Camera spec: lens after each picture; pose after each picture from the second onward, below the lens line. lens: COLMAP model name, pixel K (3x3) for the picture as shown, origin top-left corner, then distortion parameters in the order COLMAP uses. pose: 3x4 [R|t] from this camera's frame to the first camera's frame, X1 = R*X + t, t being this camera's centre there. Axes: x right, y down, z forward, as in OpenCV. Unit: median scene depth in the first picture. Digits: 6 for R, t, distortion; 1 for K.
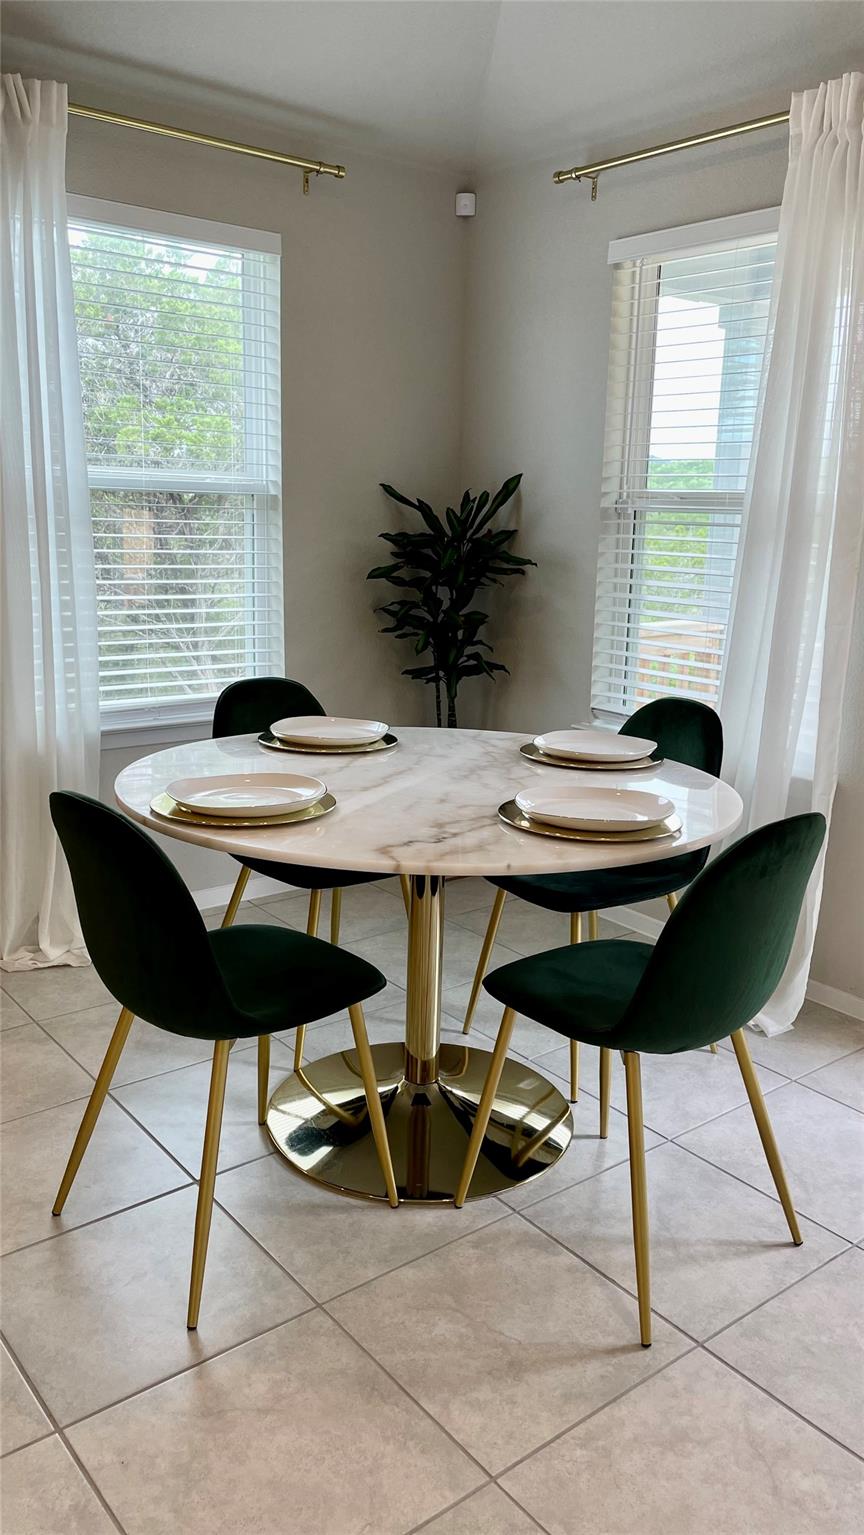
lens RADIAL K [[1151.0, 0, 440.1], [0, 1151.0, 765.0], [0, 0, 1]] dist [0.058946, -0.117518]
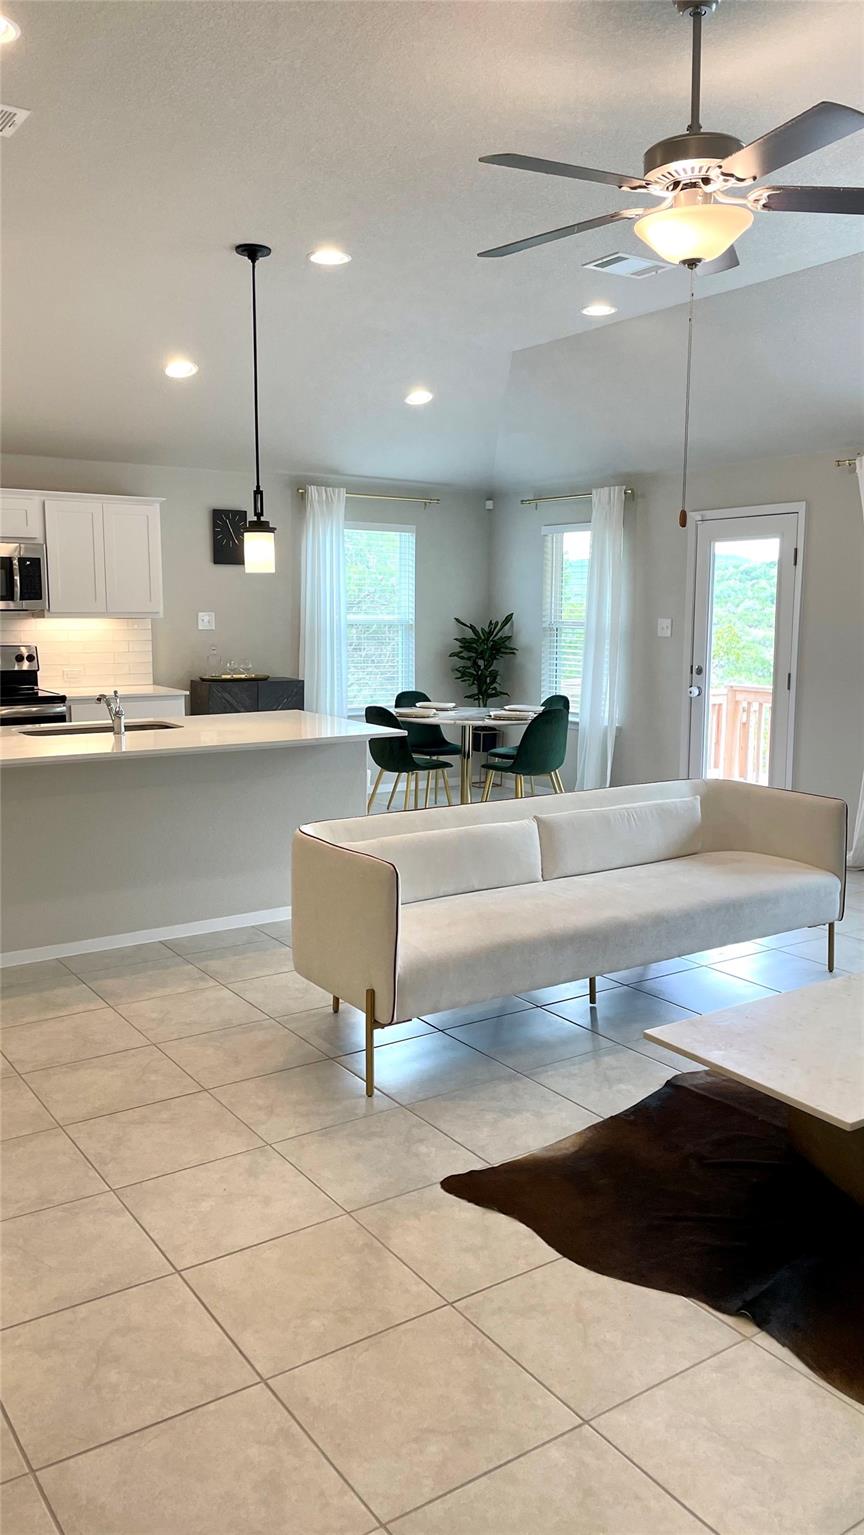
lens RADIAL K [[1151.0, 0, 440.1], [0, 1151.0, 765.0], [0, 0, 1]] dist [0.058946, -0.117518]
pose [[0.997227, -0.006573, -0.074131, 0.095169], [0.000118, 0.996231, -0.086742, 0.272258], [0.074422, 0.086492, 0.993469, -1.373106]]
